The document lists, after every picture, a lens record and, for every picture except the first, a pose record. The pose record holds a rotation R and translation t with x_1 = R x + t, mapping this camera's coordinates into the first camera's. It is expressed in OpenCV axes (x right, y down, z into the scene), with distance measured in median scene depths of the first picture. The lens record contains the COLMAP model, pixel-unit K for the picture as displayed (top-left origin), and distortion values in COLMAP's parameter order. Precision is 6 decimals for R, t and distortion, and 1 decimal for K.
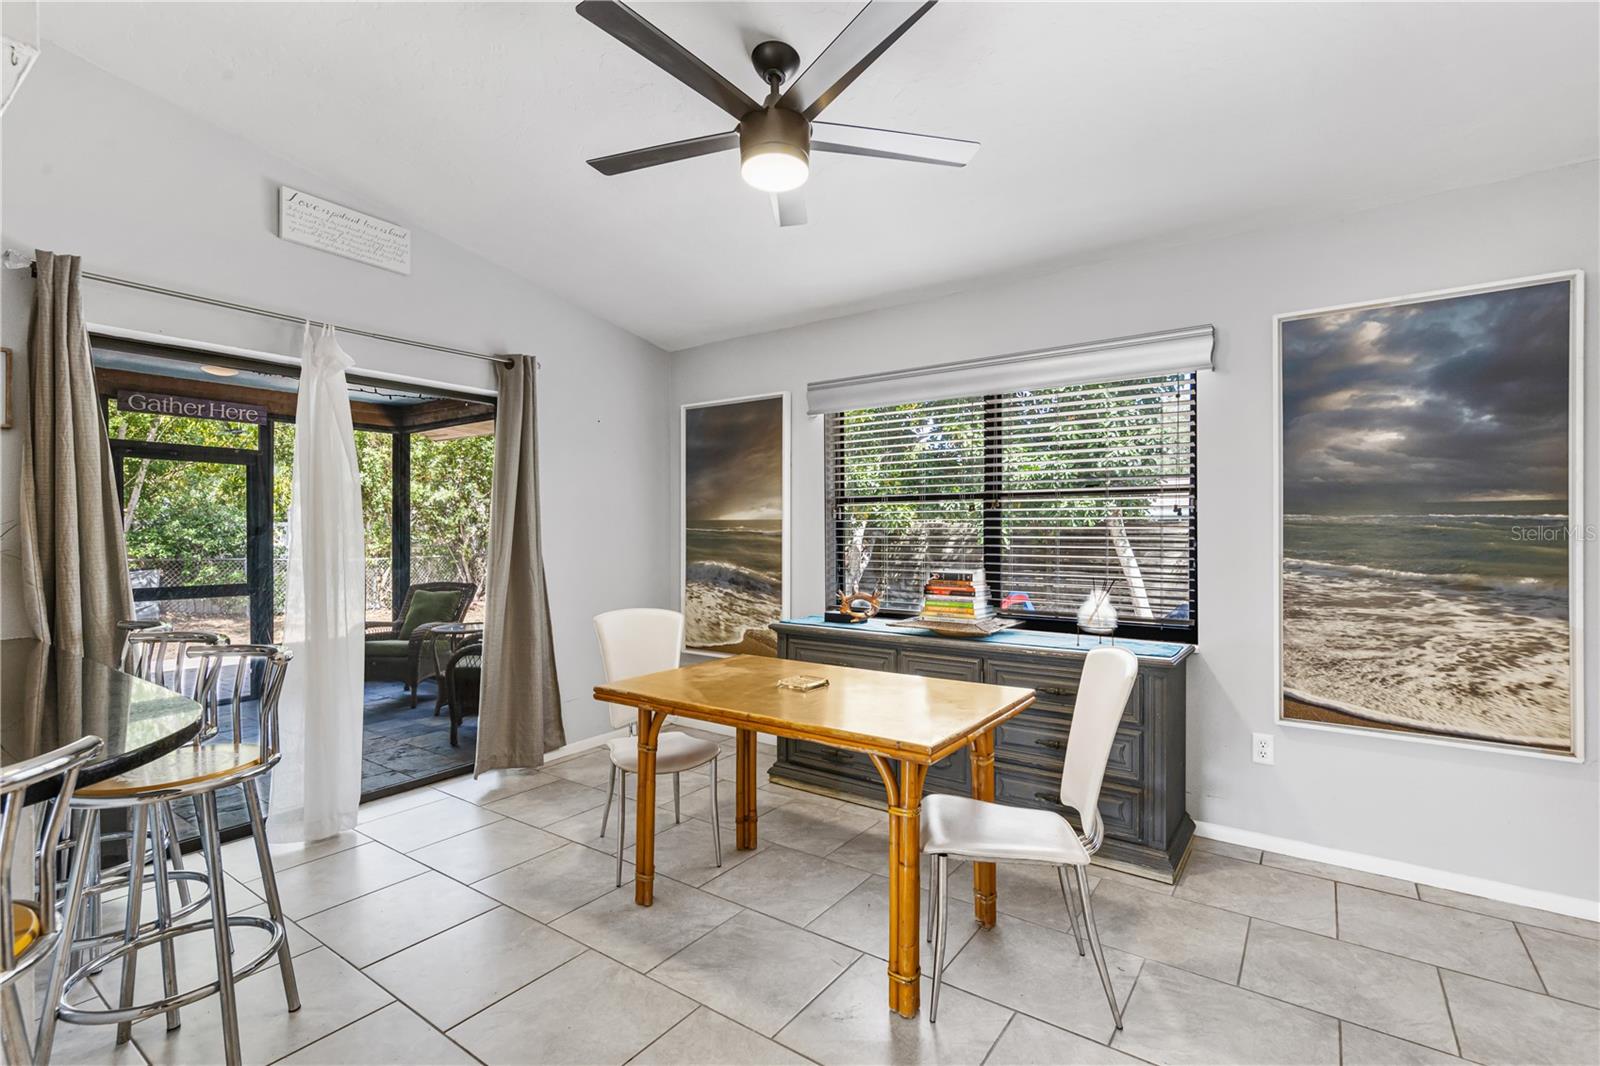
lens RADIAL K [[728.8, 0, 805.0], [0, 728.8, 537.0], [0, 0, 1]] dist [0.004366, 0.001803]
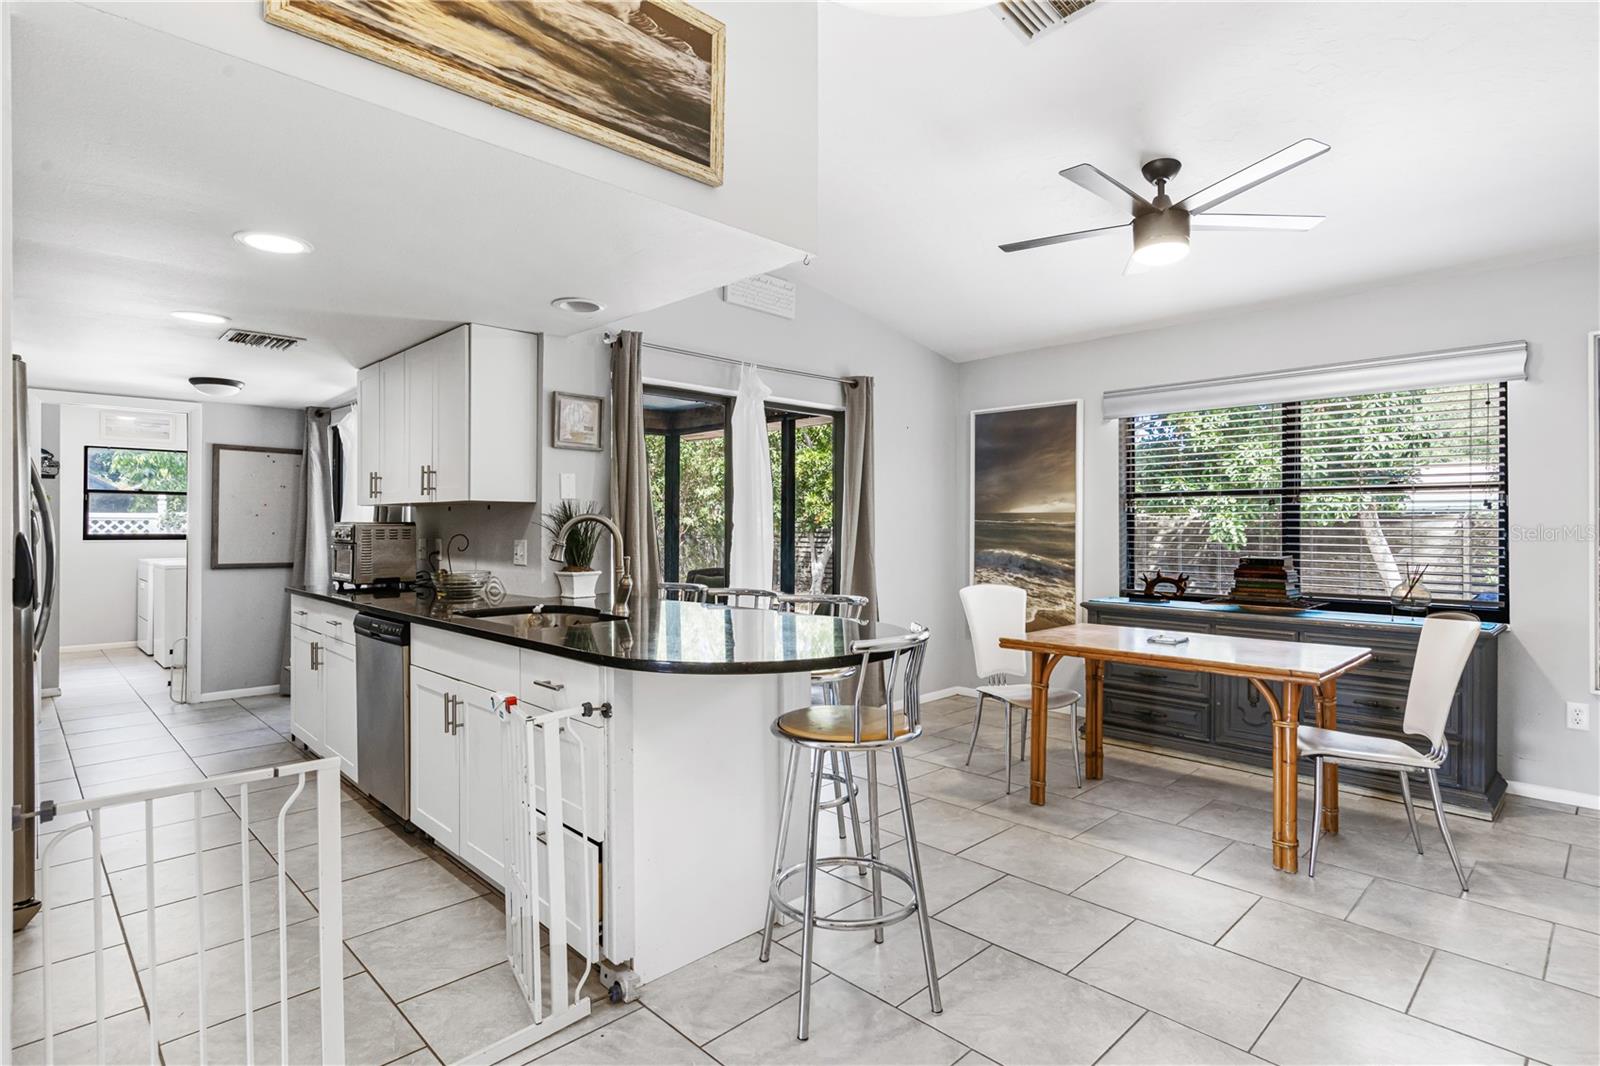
lens RADIAL K [[823.5, 0, 792.4], [0, 823.5, 527.6], [0, 0, 1]] dist [0.007392, 0.000890]
pose [[0.984964, 0.003851, -0.172719, -0.339609], [-0.004754, 0.999977, -0.004812, 0.010616], [0.172696, 0.005561, 0.984959, -0.462623]]
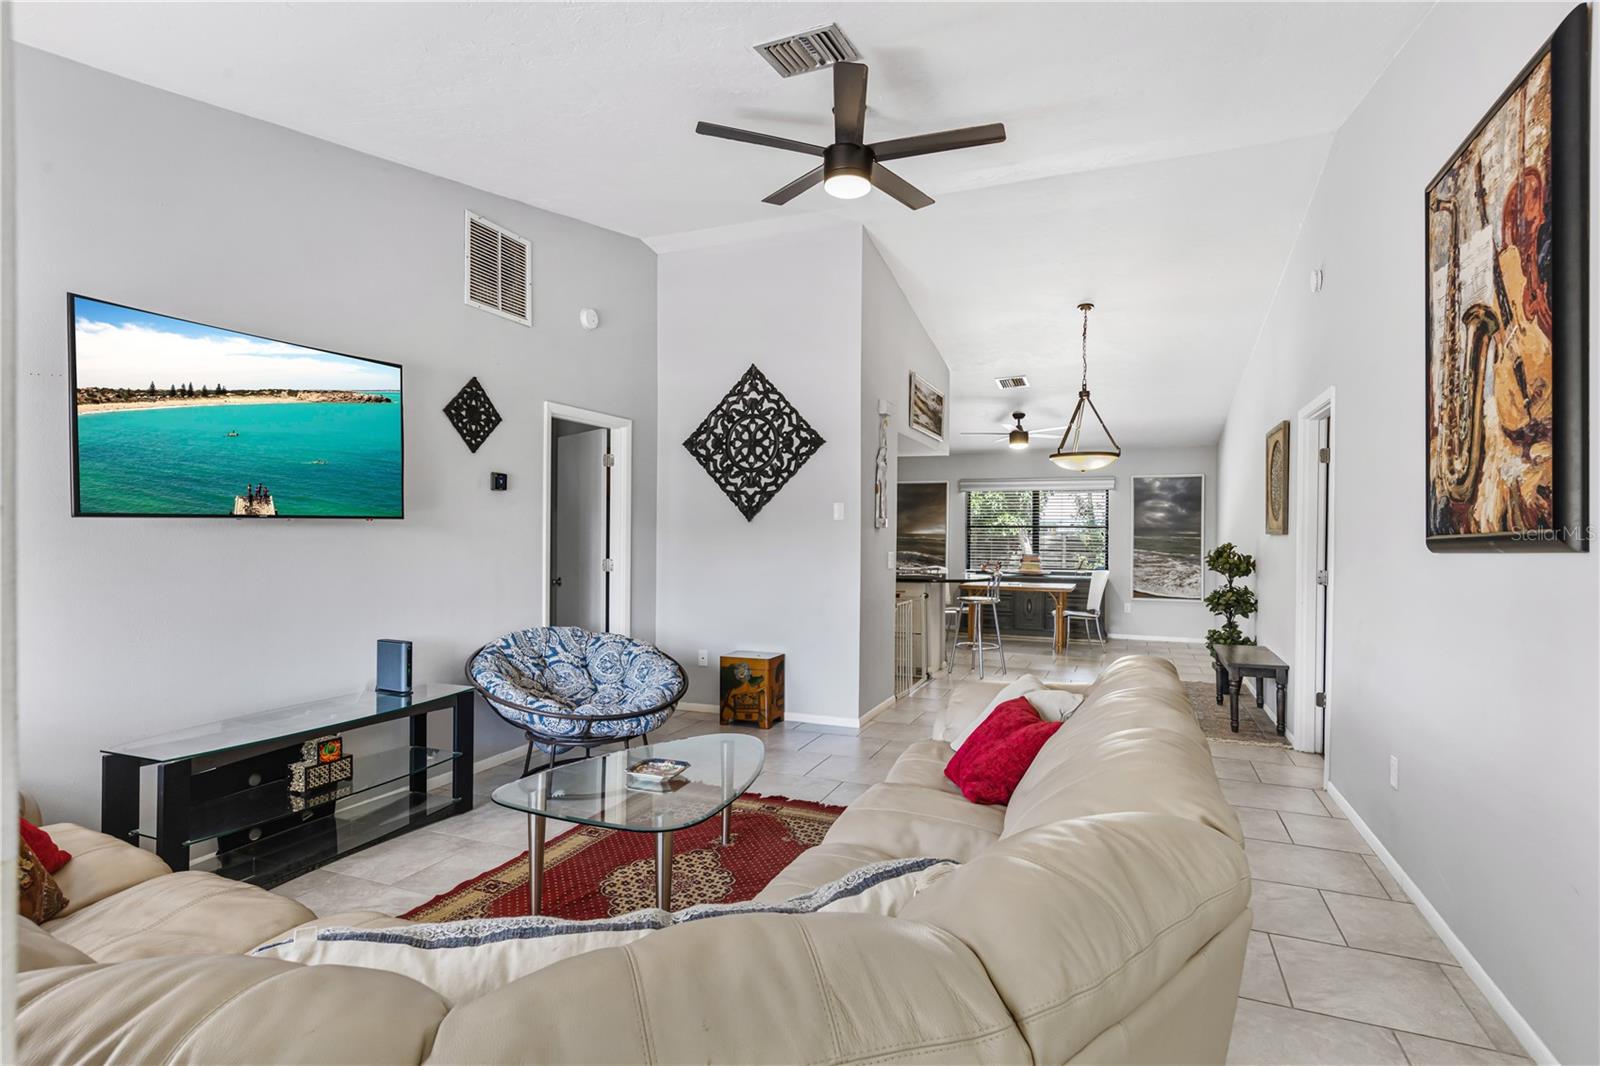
lens RADIAL K [[823.5, 0, 790.4], [0, 823.5, 535.9], [0, 0, 1]] dist [0.007392, 0.000890]
pose [[0.974035, 0.010075, 0.226173, -1.611448], [-0.009363, 0.999947, -0.004221, -0.001249], [-0.226203, 0.001994, 0.974078, -2.160587]]
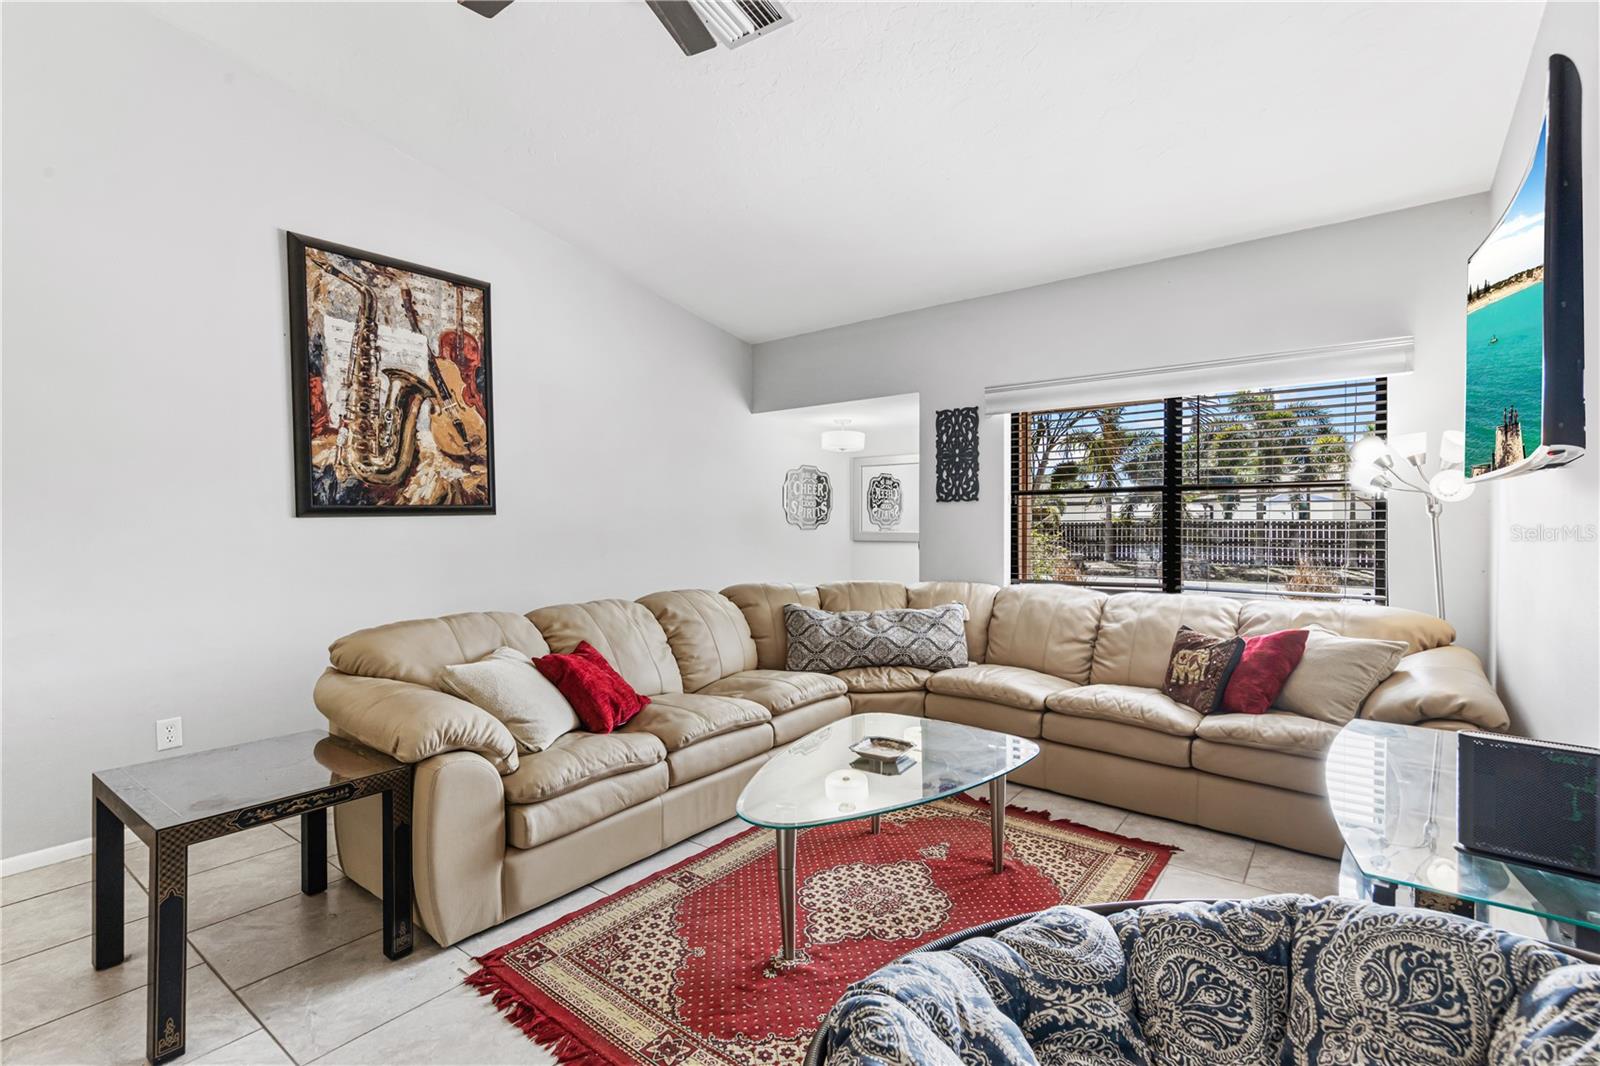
lens RADIAL K [[728.8, 0, 787.5], [0, 728.8, 530.5], [0, 0, 1]] dist [0.004366, 0.001803]
pose [[-0.999118, 0.006168, 0.041537, -1.458842], [0.006830, 0.999851, 0.015827, 0.014568], [-0.041433, 0.016097, -0.999012, -0.255551]]
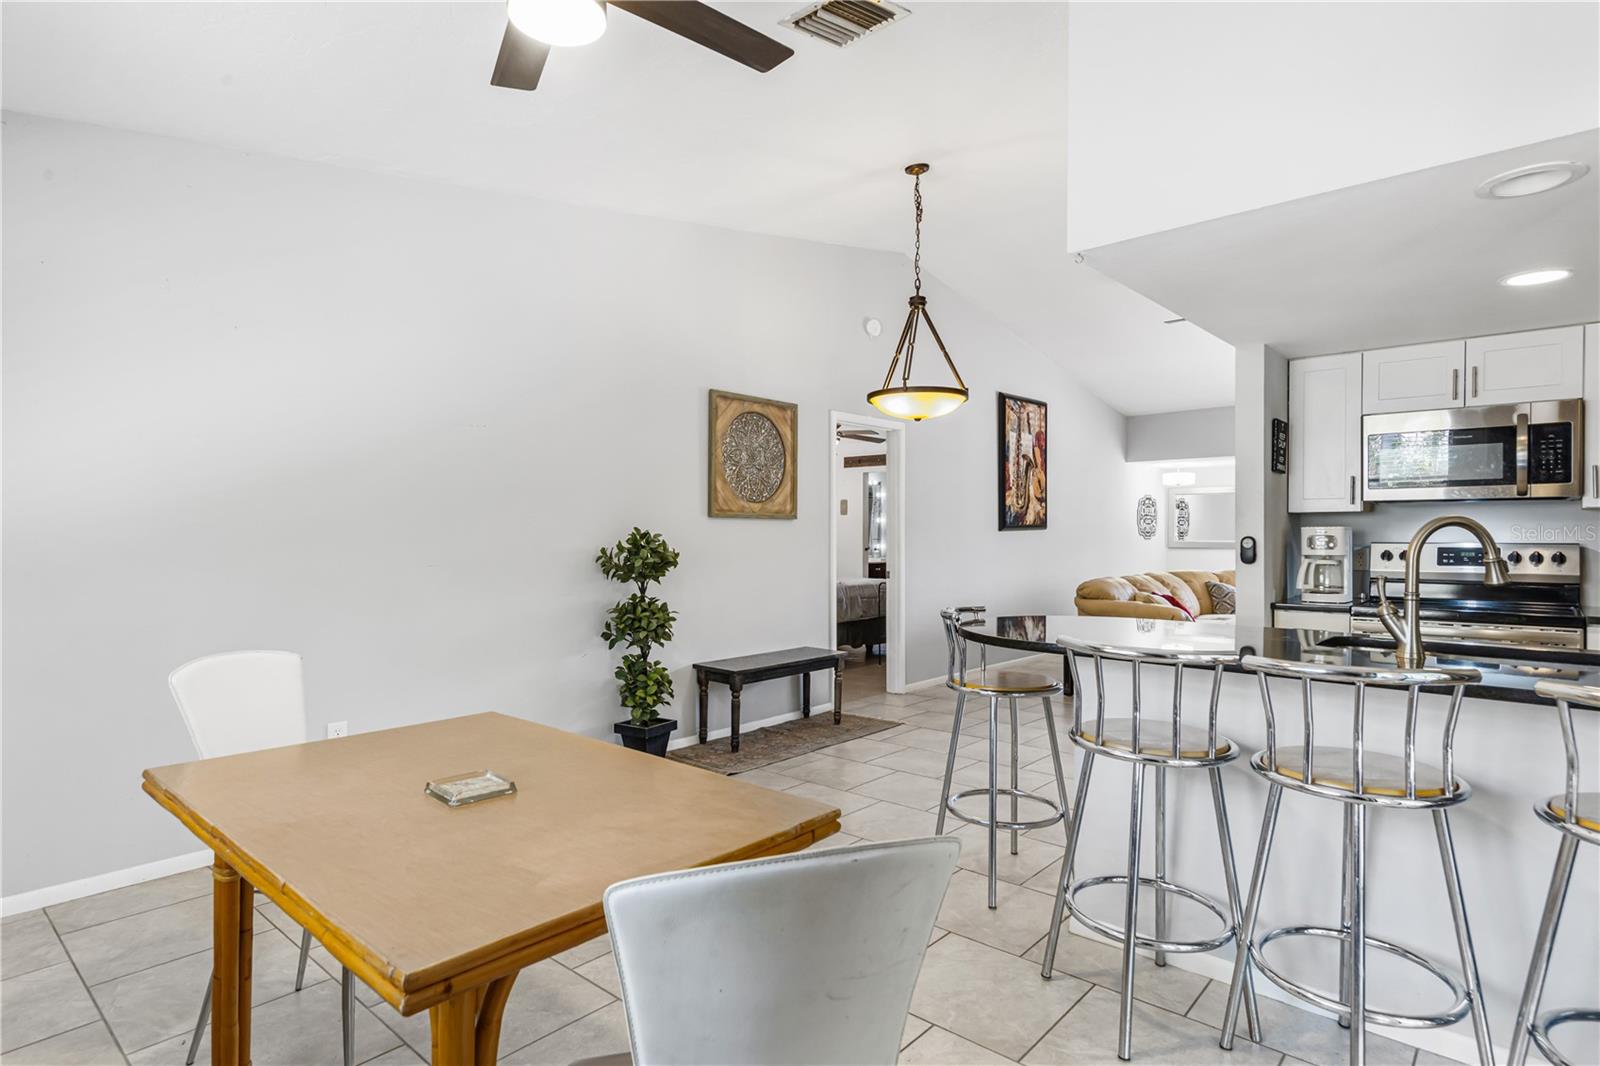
lens RADIAL K [[823.5, 0, 795.9], [0, 823.5, 541.2], [0, 0, 1]] dist [0.007392, 0.000890]
pose [[-0.994293, 0.000504, 0.106680, -0.269251], [0.002127, 0.999884, 0.015100, -0.001757], [-0.106660, 0.015241, -0.994179, 1.329032]]
